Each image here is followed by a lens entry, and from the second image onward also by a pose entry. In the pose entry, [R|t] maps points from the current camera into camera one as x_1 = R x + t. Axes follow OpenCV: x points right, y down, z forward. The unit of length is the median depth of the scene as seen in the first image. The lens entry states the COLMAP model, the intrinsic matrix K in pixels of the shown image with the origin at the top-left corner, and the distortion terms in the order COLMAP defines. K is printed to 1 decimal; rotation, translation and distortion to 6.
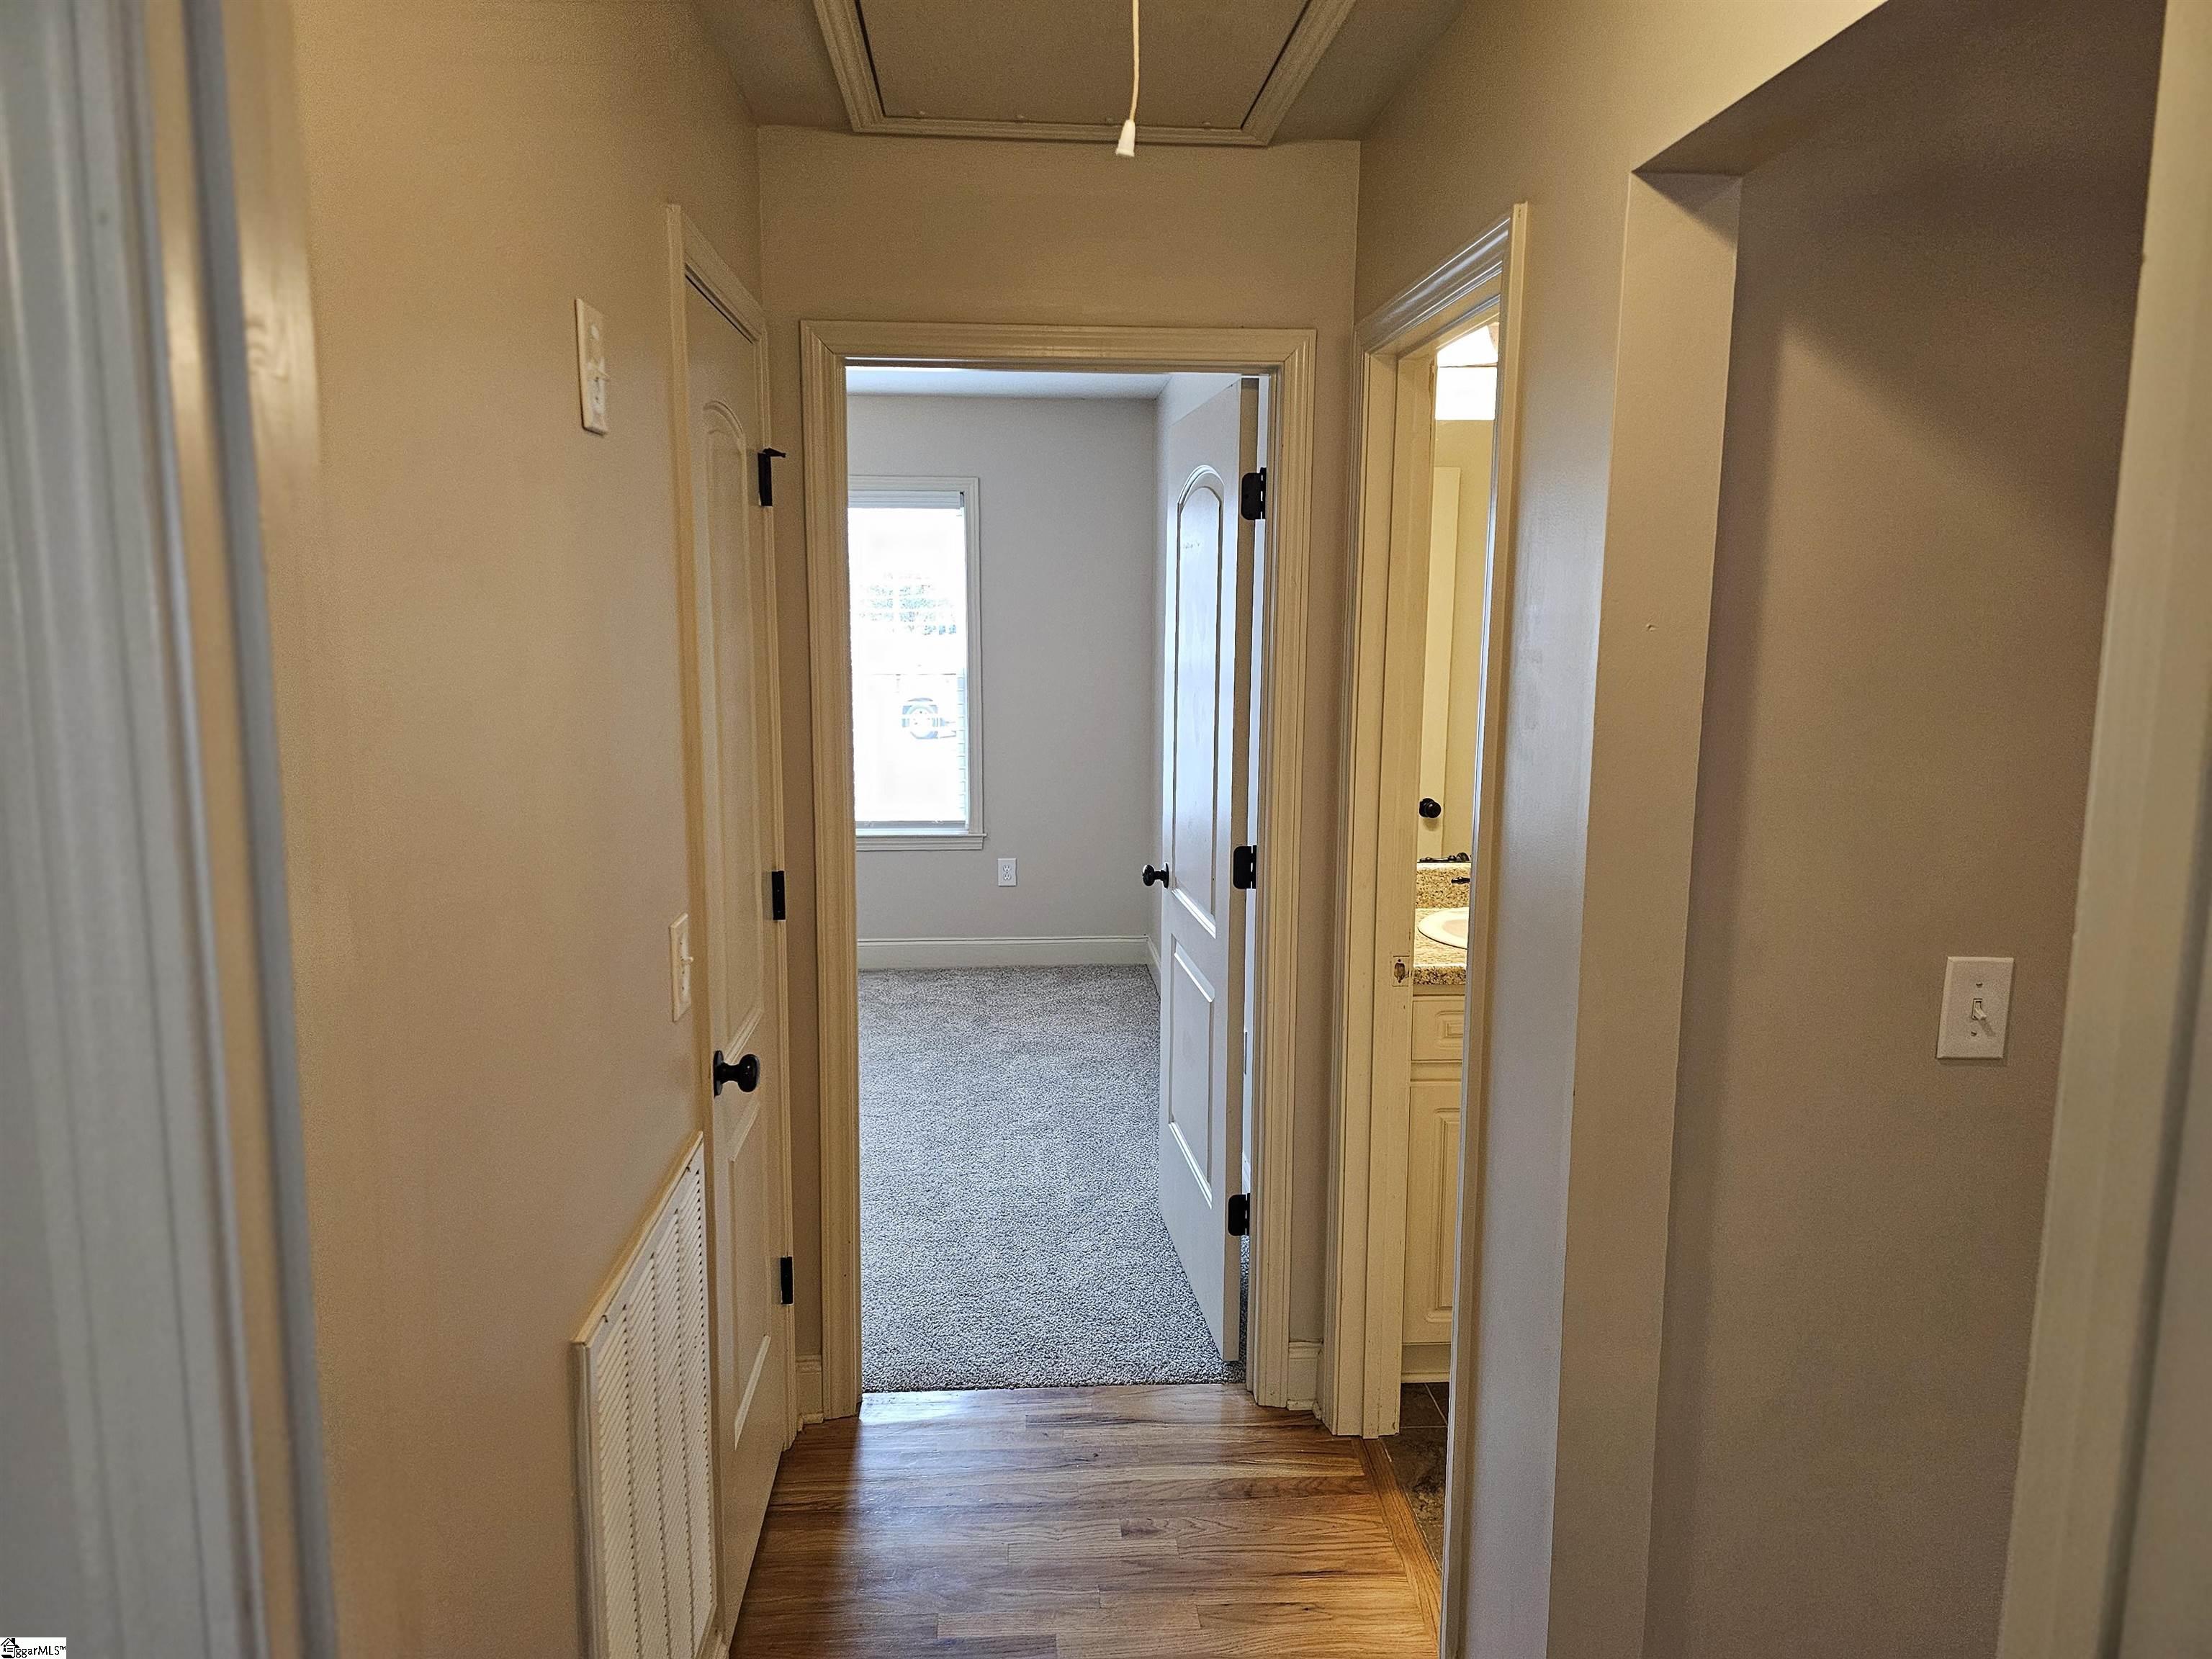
lens RADIAL K [[1478.2, 0, 1101.4], [0, 1478.2, 827.7], [0, 0, 1]] dist [0.067743, -0.053541]
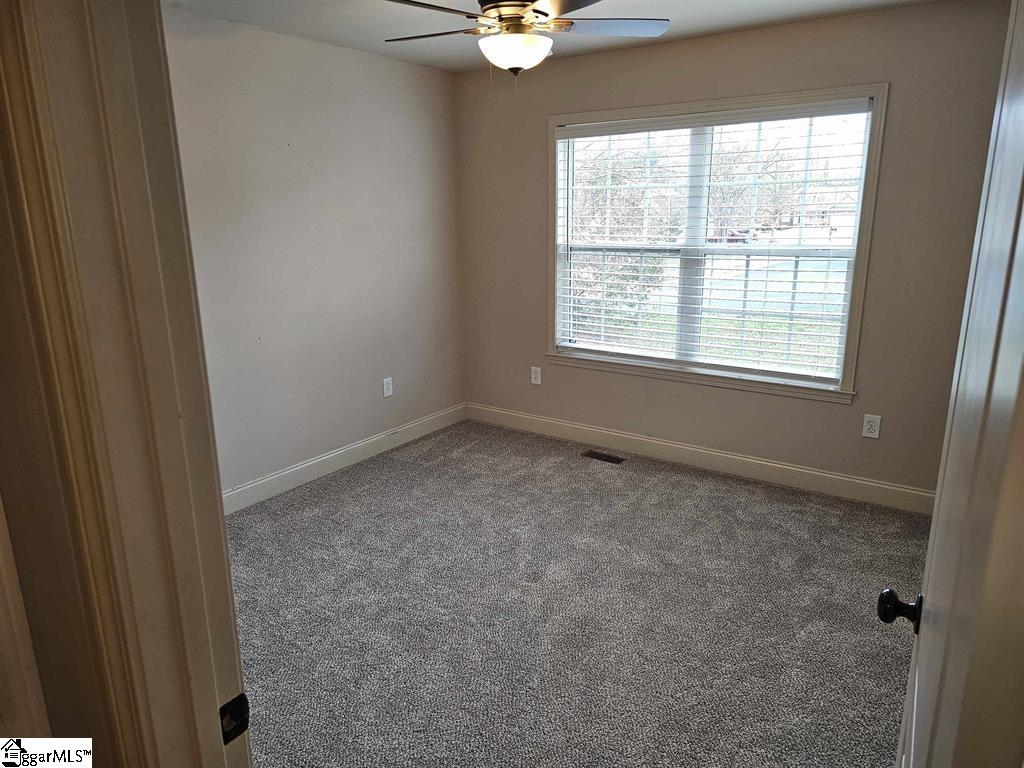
lens RADIAL K [[684.3, 0, 508.4], [0, 684.3, 388.5], [0, 0, 1]] dist [0.067743, -0.053541]
pose [[0.781030, 0.140360, -0.608515, 0.047665], [-0.072431, 0.988198, 0.134974, -0.059320], [0.620279, -0.061343, 0.781979, 0.411614]]
